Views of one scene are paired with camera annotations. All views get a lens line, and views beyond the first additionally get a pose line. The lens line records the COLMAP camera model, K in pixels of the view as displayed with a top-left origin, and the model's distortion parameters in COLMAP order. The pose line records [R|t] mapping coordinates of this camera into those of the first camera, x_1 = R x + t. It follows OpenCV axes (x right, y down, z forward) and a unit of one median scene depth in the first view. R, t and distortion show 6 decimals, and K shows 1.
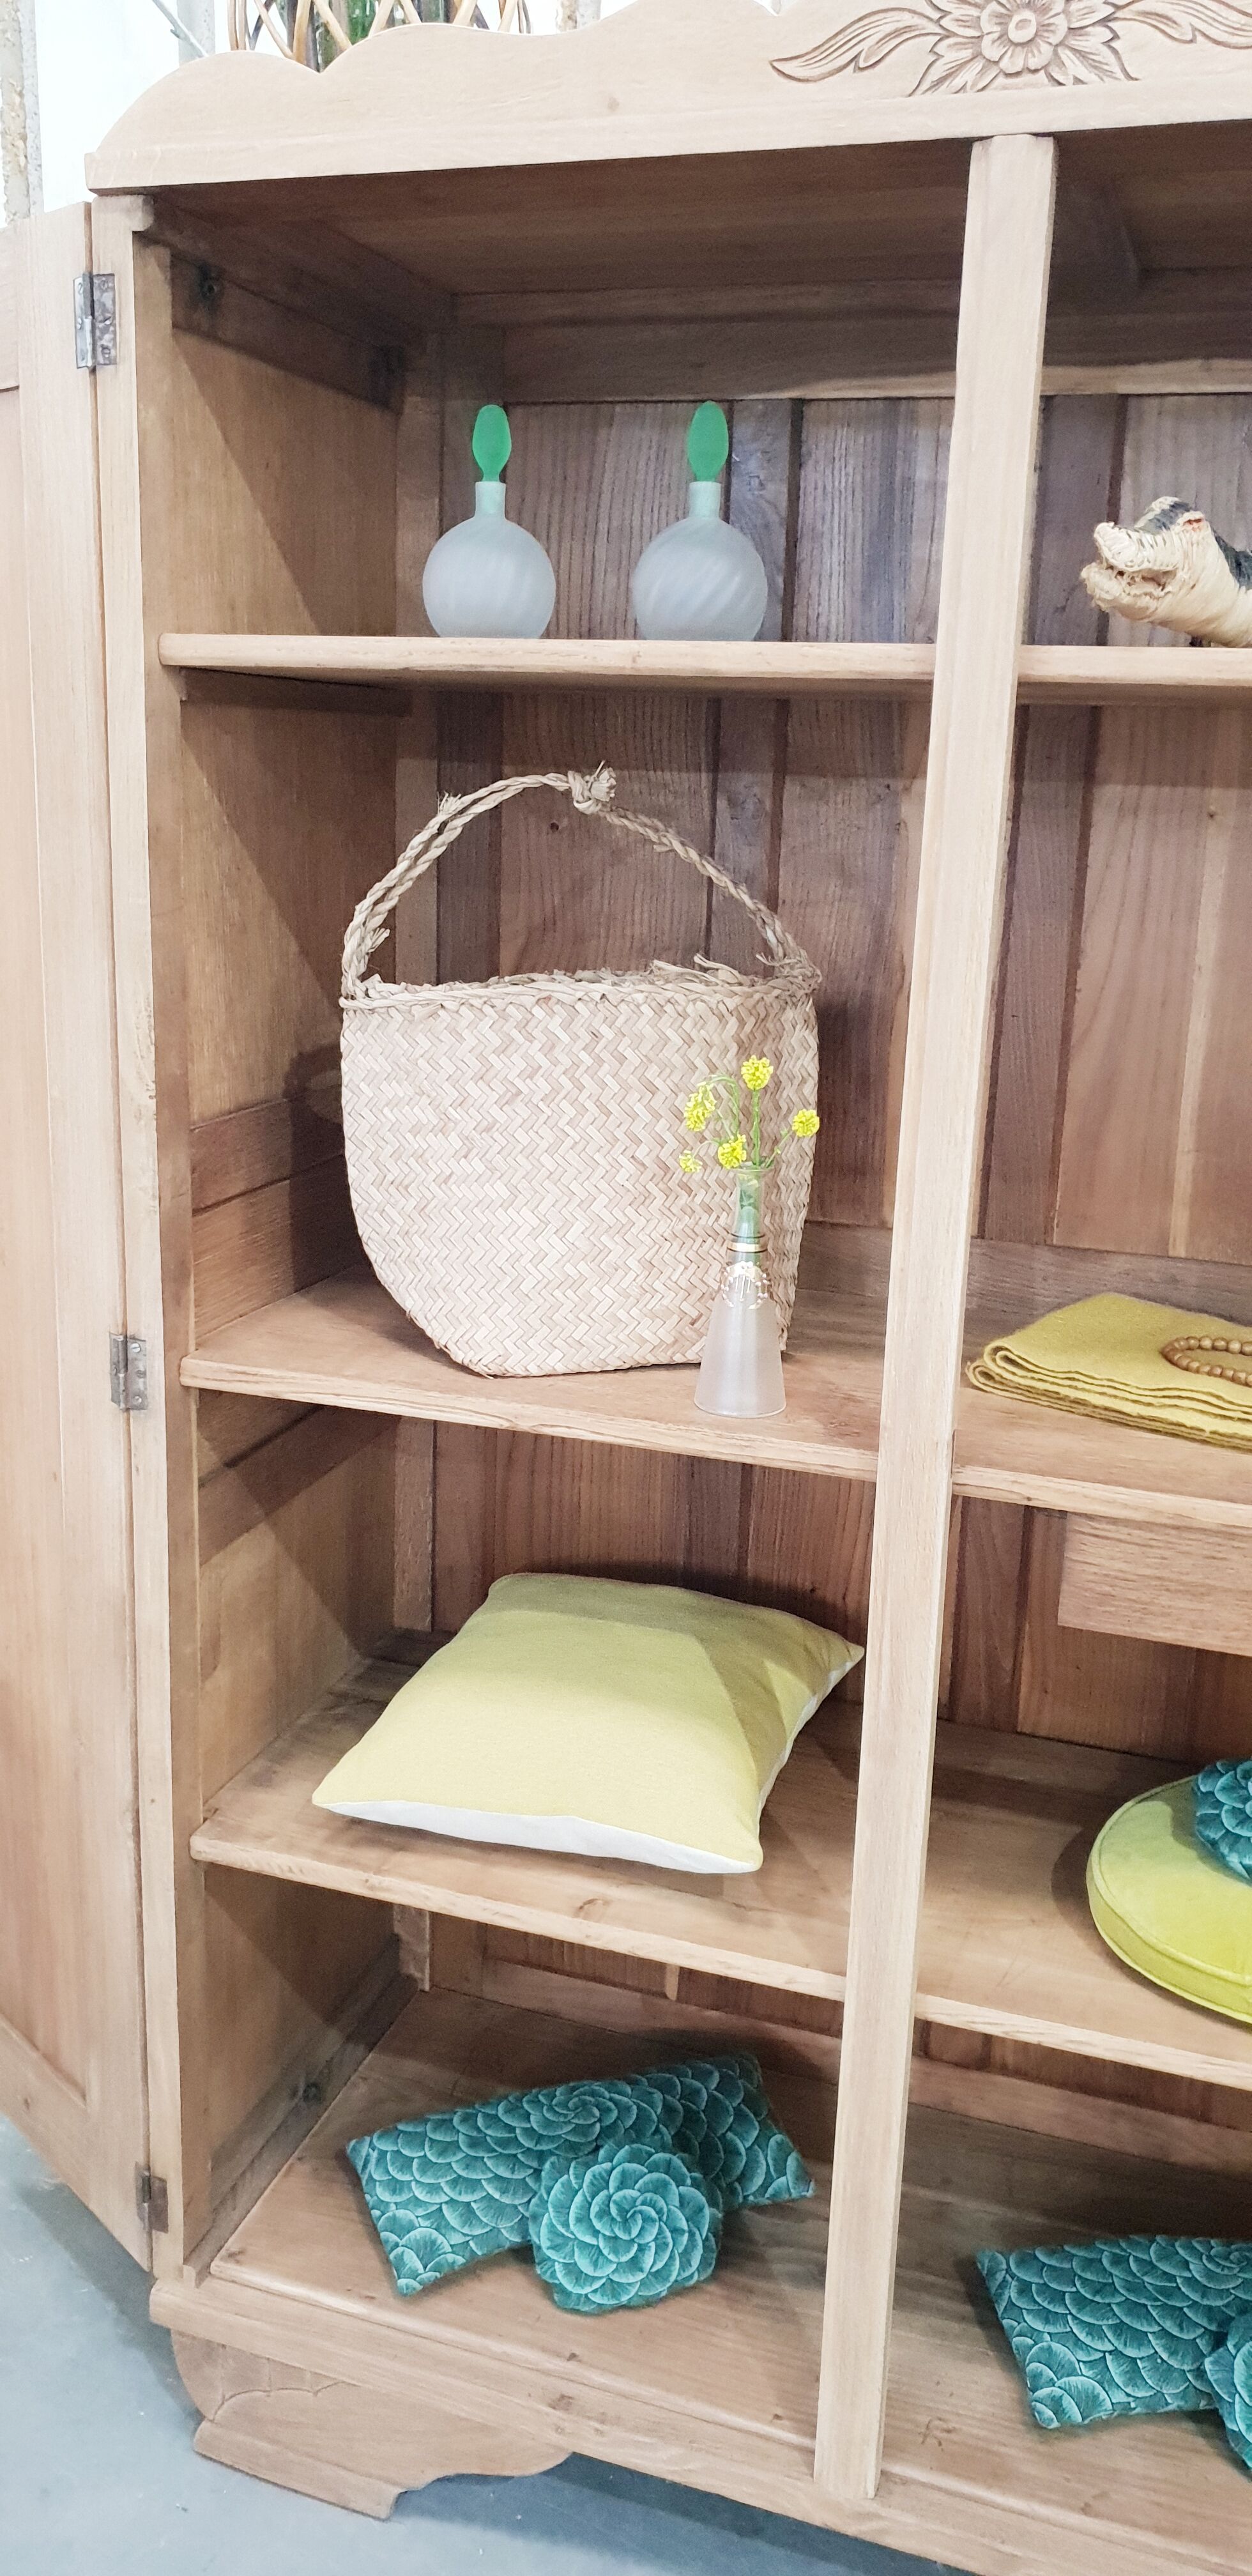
lens RADIAL K [[2022.8, 0, 613.9], [0, 2022.8, 1255.7], [0, 0, 1]] dist [0.053542, -0.062772]
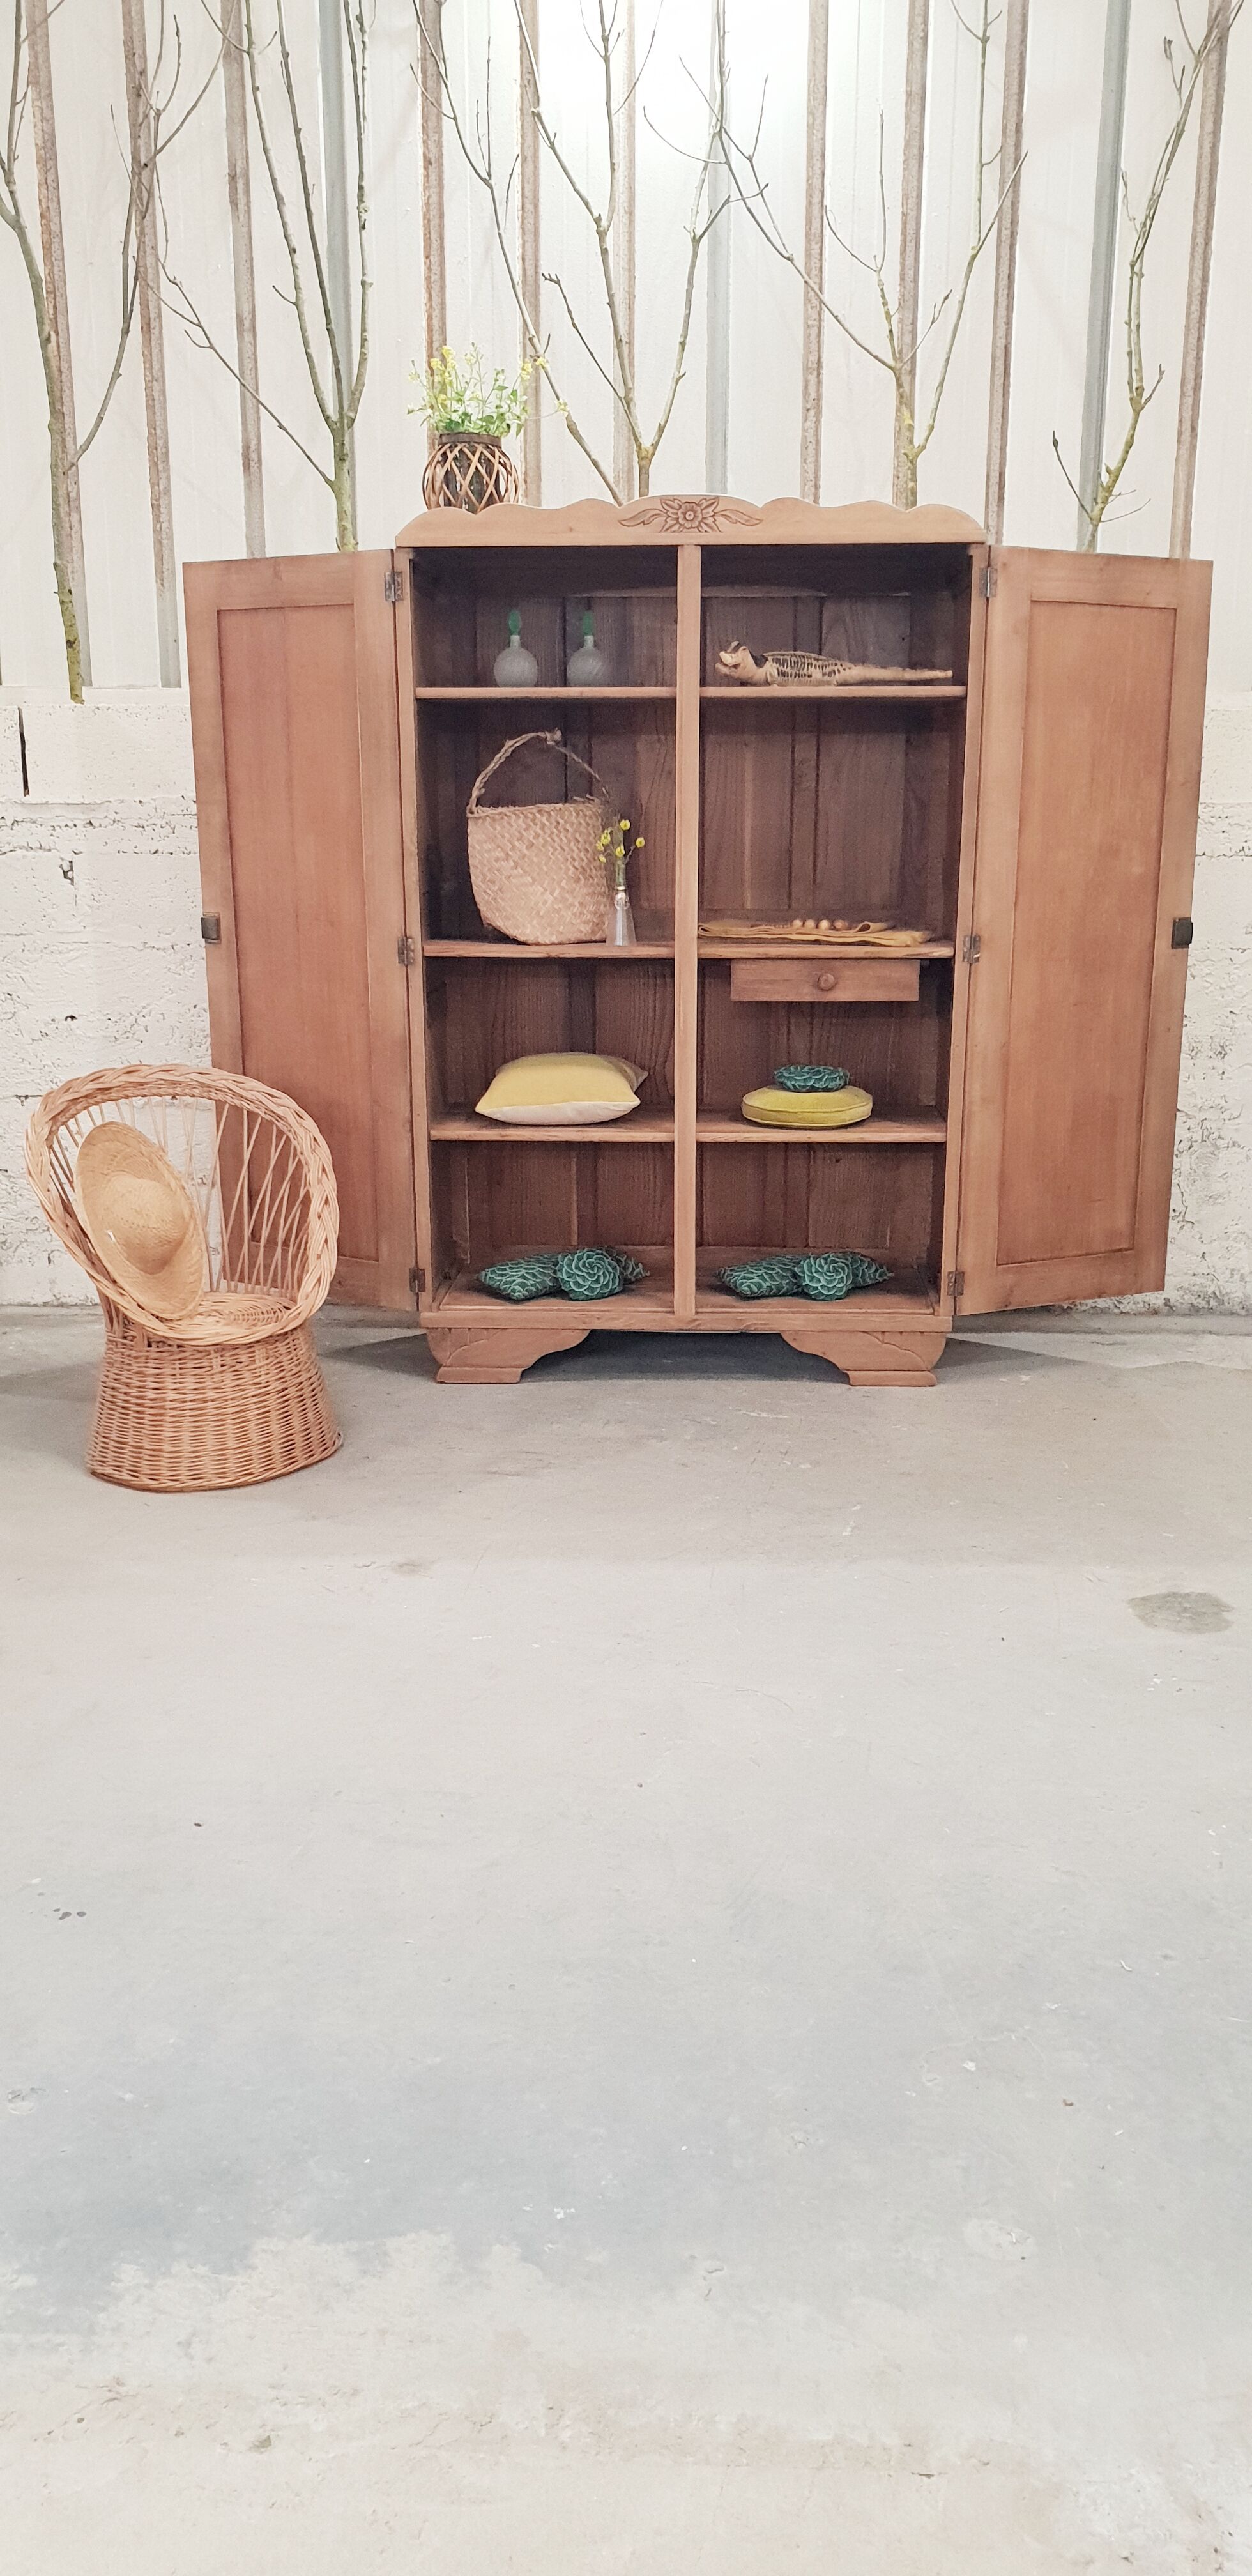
lens RADIAL K [[2010.5, 0, 648.2], [0, 2010.5, 1308.8], [0, 0, 1]] dist [0.018680, 0.008100]
pose [[0.958357, -0.100767, 0.267202, -0.711564], [0.097263, 0.994910, 0.026352, 0.510538], [-0.268498, 0.000734, 0.963280, -1.780302]]
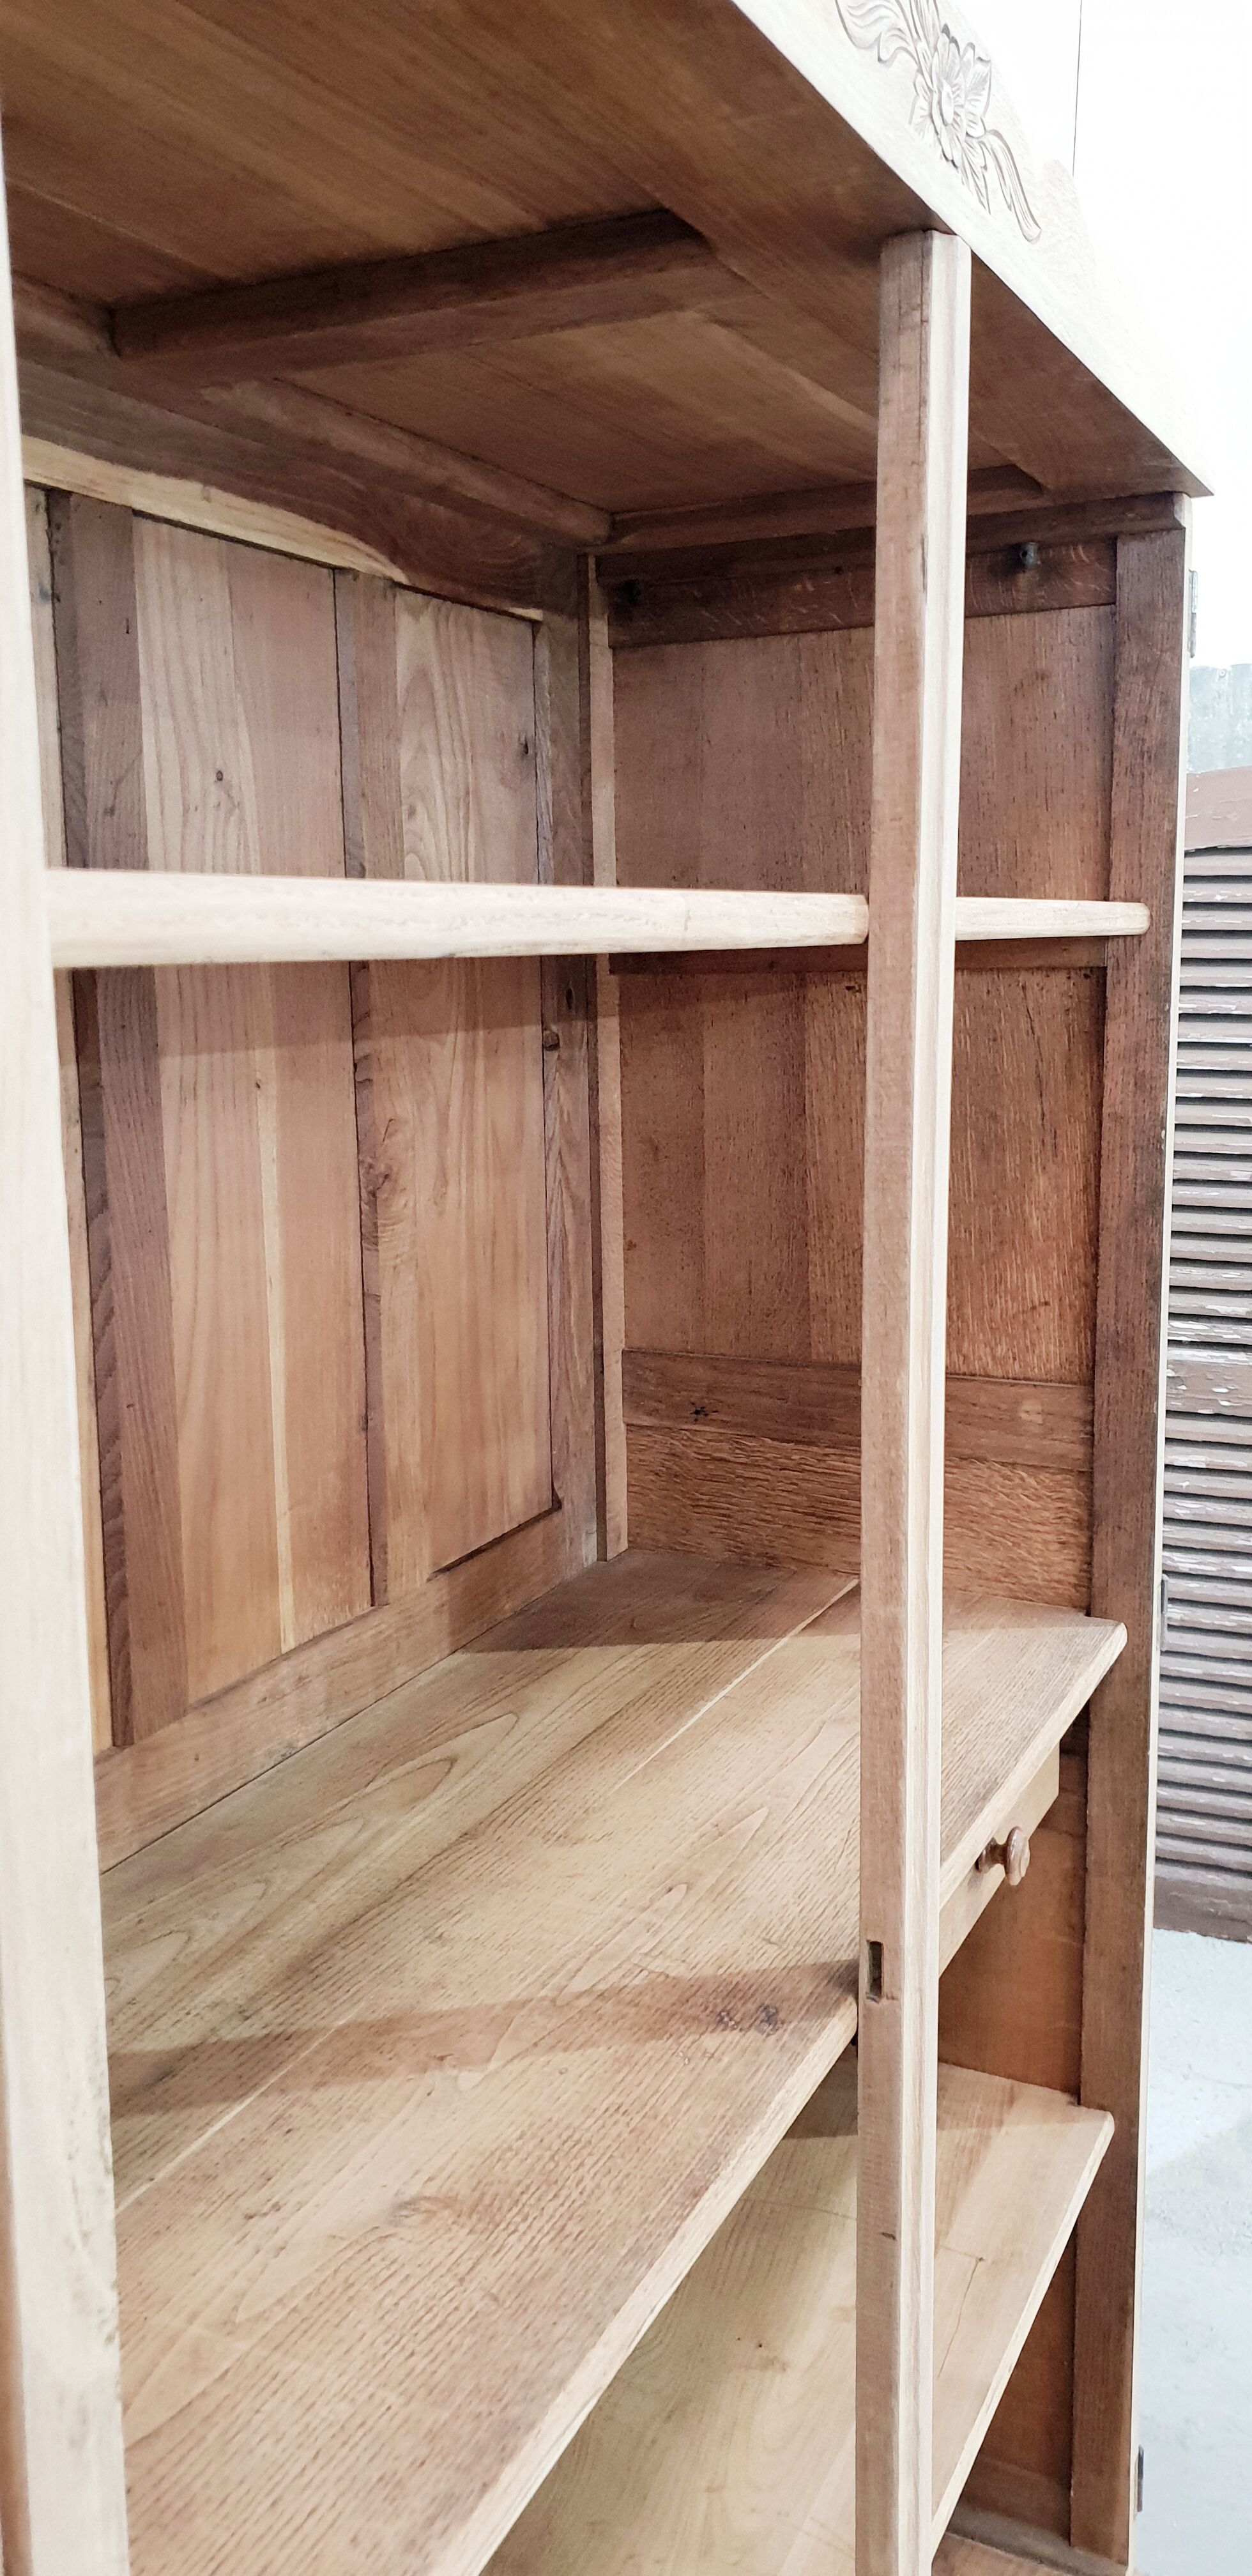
lens RADIAL K [[2022.8, 0, 650.7], [0, 2022.8, 1262.9], [0, 0, 1]] dist [0.053542, -0.062772]
pose [[0.109932, -0.194322, 0.974758, -0.469217], [0.250689, 0.954418, 0.161995, -0.253301], [-0.961806, 0.226552, 0.153636, 0.804821]]
